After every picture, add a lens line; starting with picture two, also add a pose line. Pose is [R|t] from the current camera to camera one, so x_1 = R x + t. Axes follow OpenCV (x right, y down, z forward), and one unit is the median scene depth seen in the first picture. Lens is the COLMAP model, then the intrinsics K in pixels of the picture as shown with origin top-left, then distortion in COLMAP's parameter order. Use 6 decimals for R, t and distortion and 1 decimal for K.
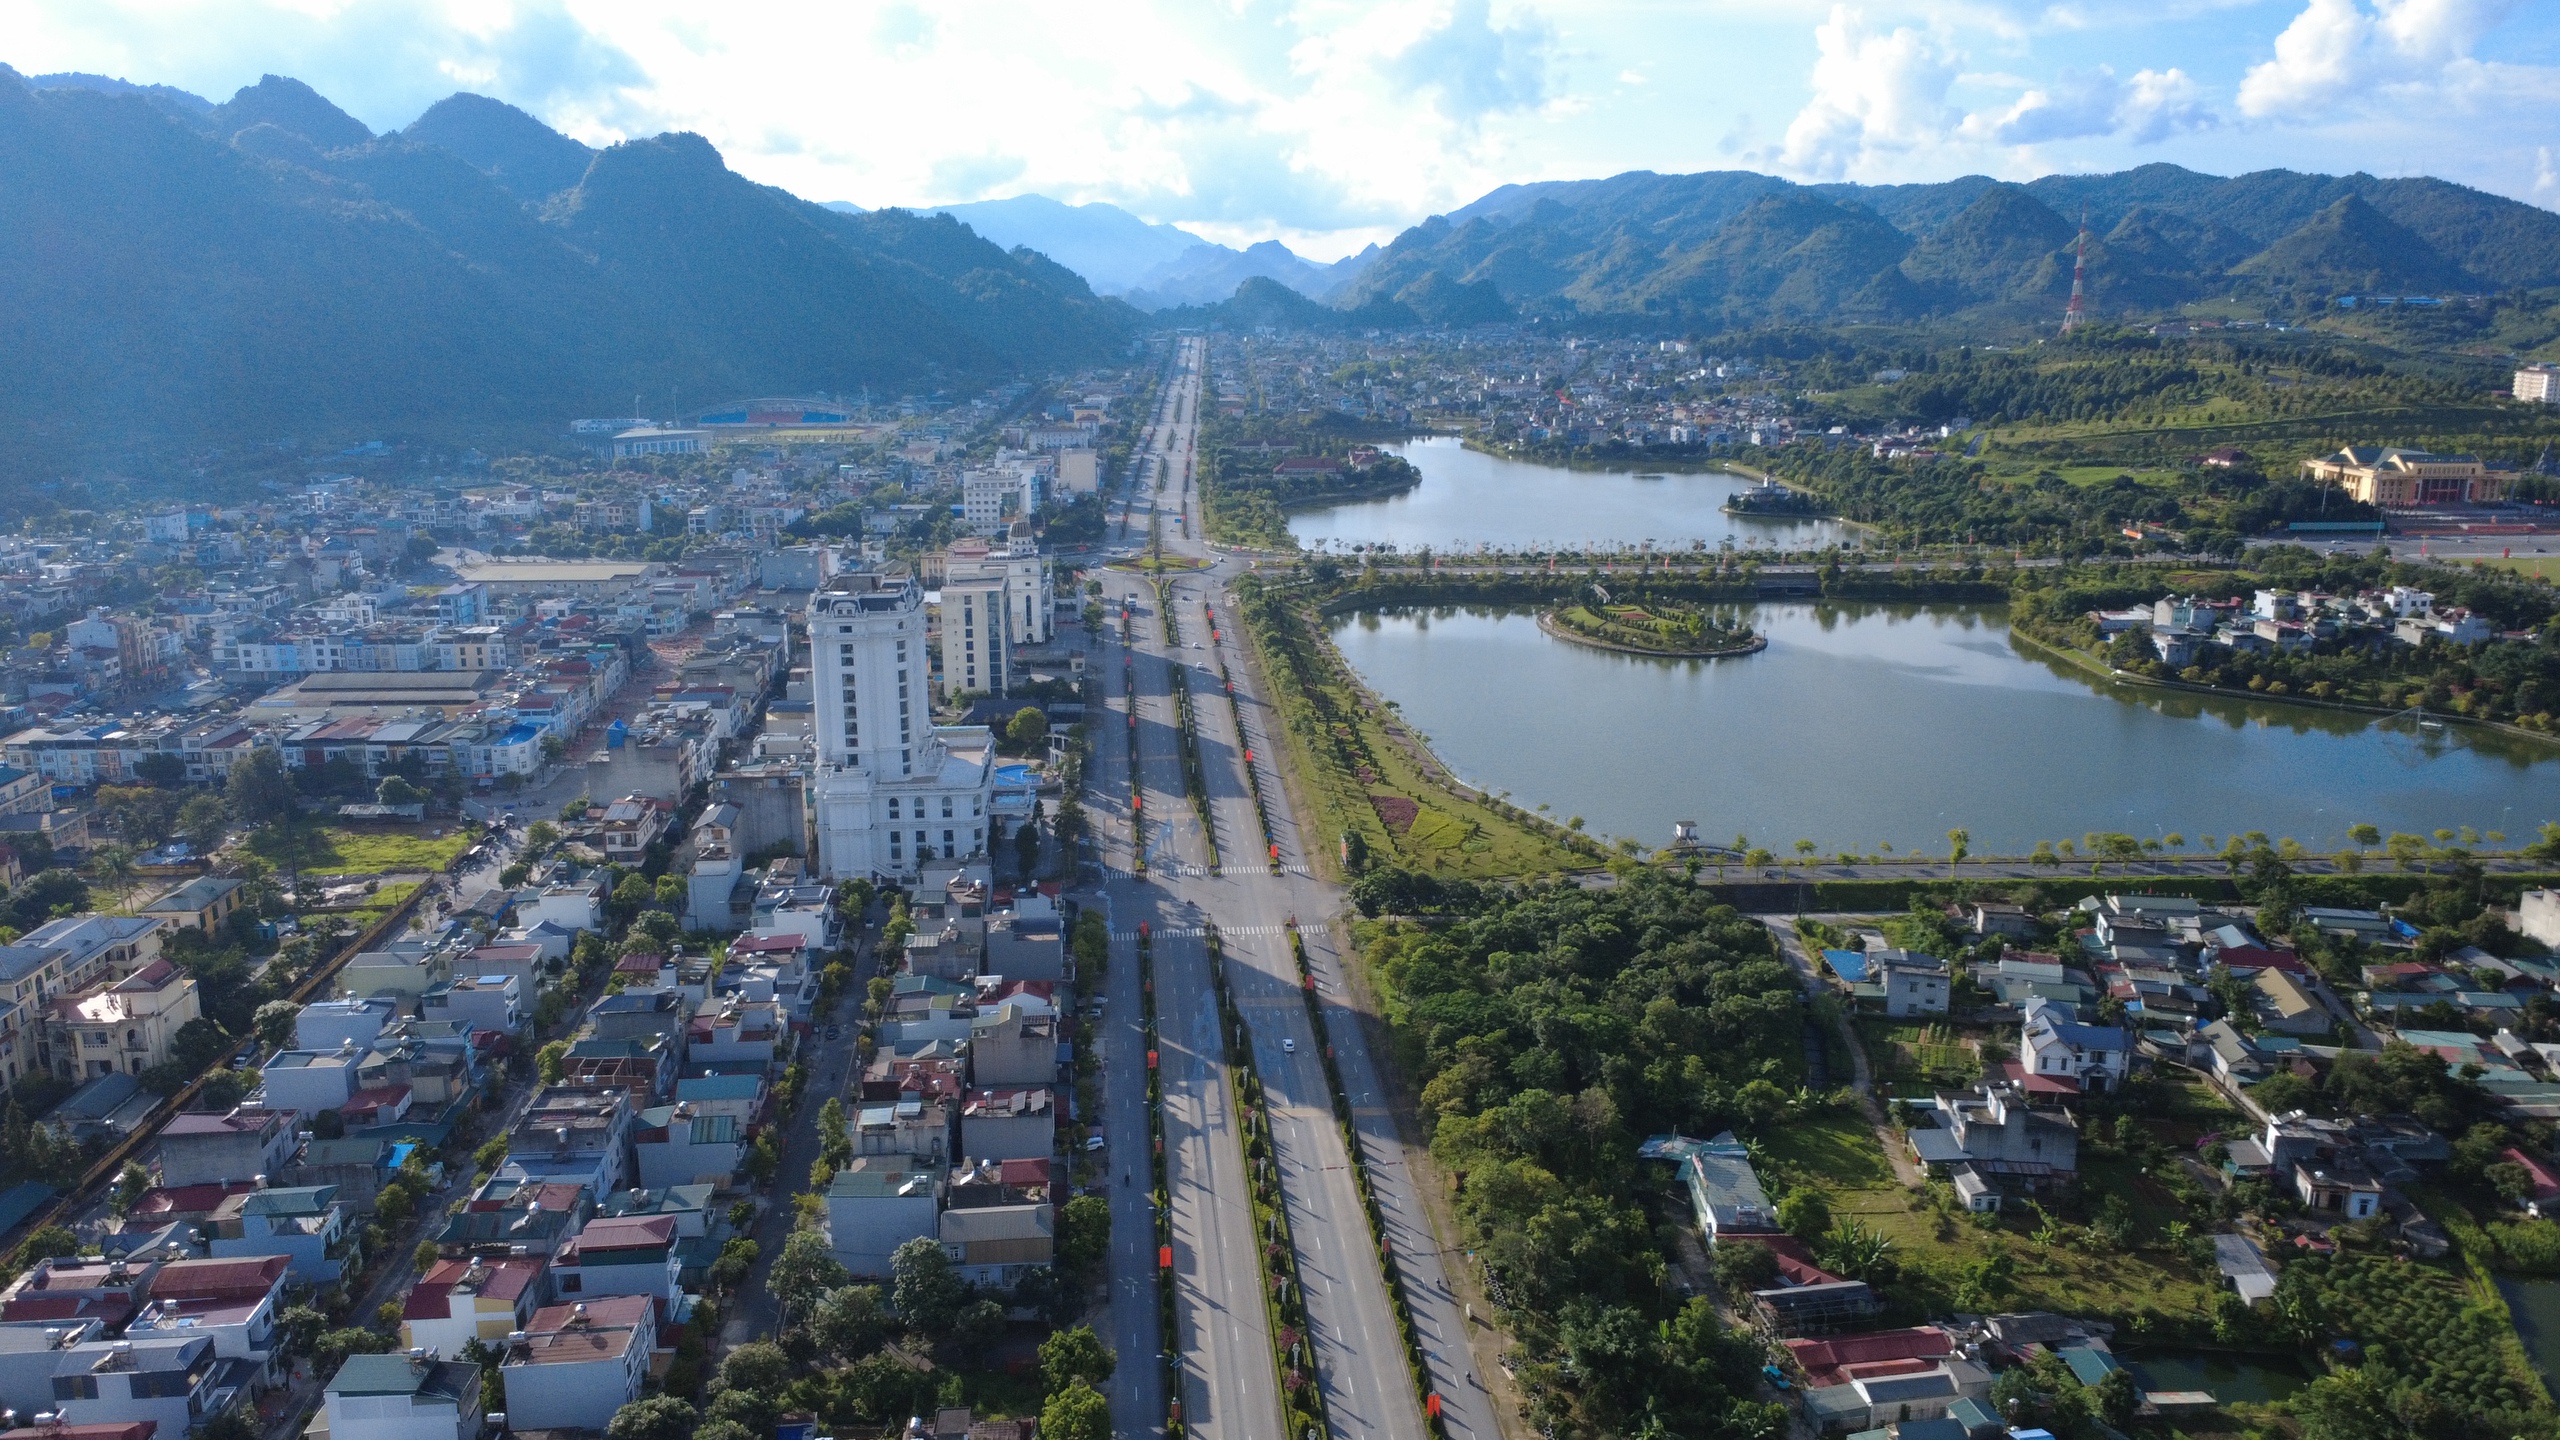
lens RADIAL K [[1926.7, 0, 1276.7], [0, 1926.7, 723.0], [0, 0, 1]] dist [-0.002708, 0.002859]
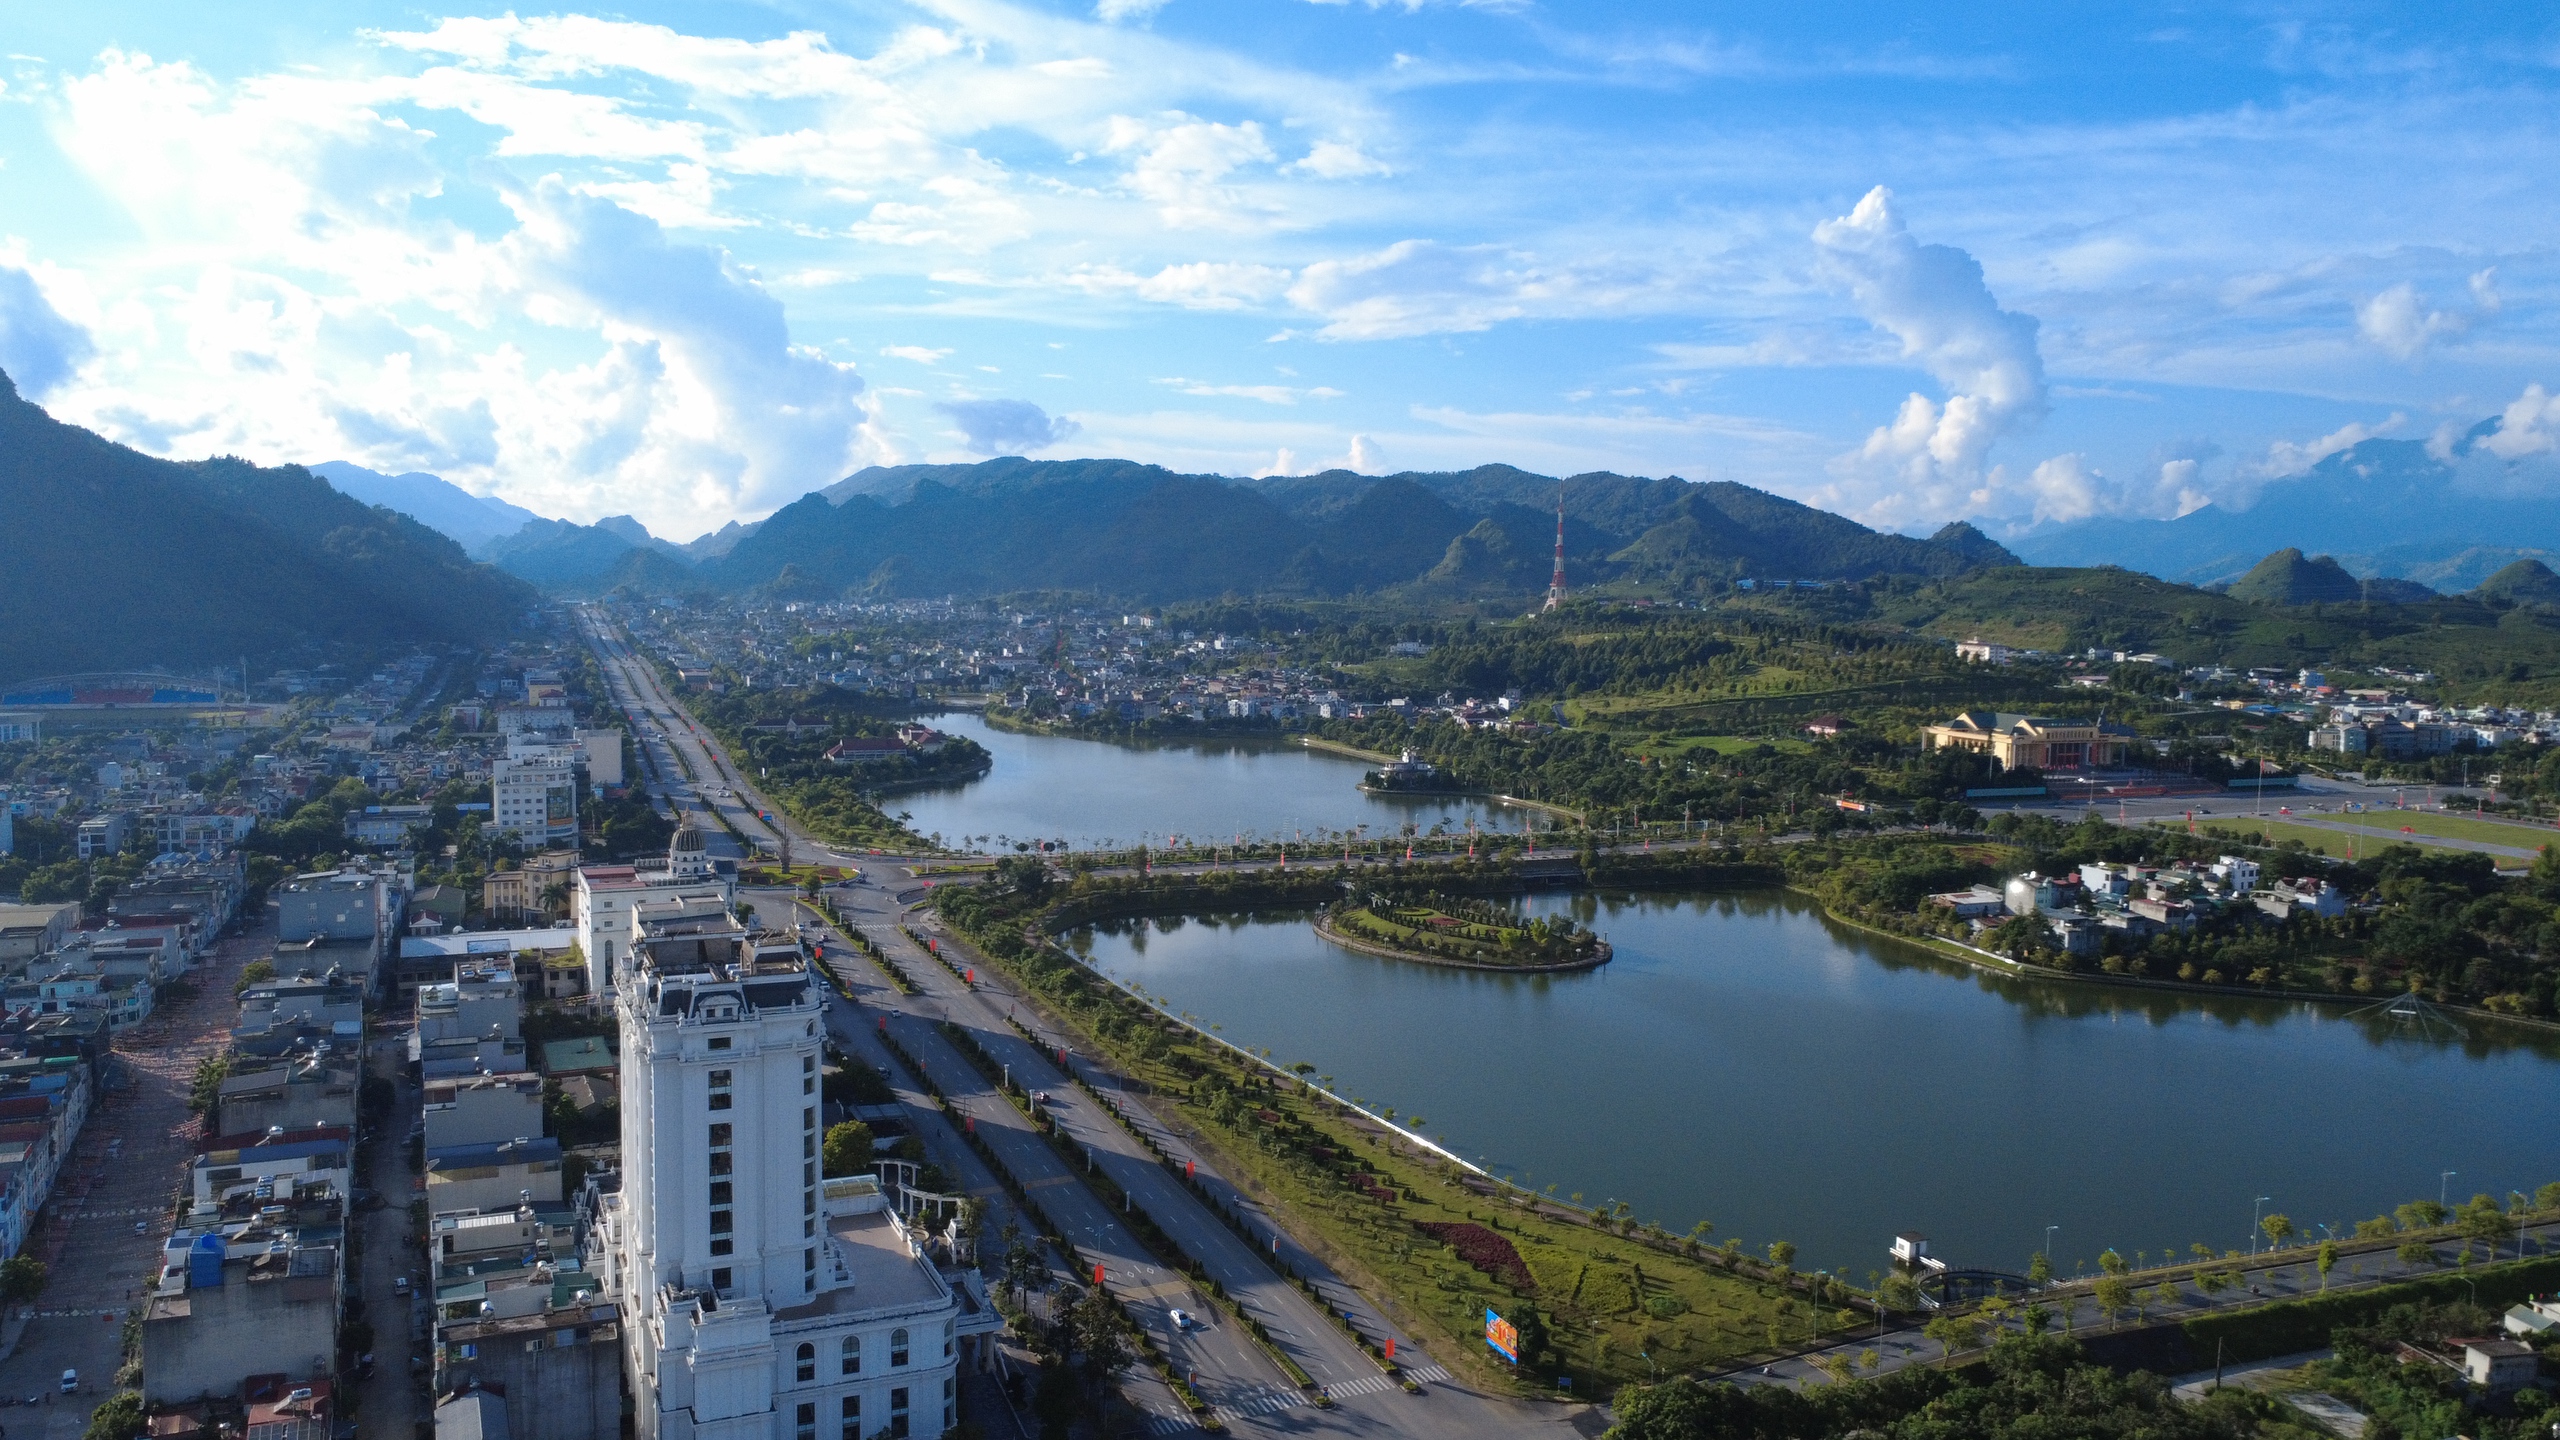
lens RADIAL K [[1926.7, 0, 1276.7], [0, 1926.7, 723.0], [0, 0, 1]] dist [-0.002708, 0.002859]
pose [[0.944362, -0.010459, 0.328743, -0.133115], [0.057547, 0.989331, -0.133837, -0.029728], [-0.323836, 0.145308, 0.934888, 0.216761]]
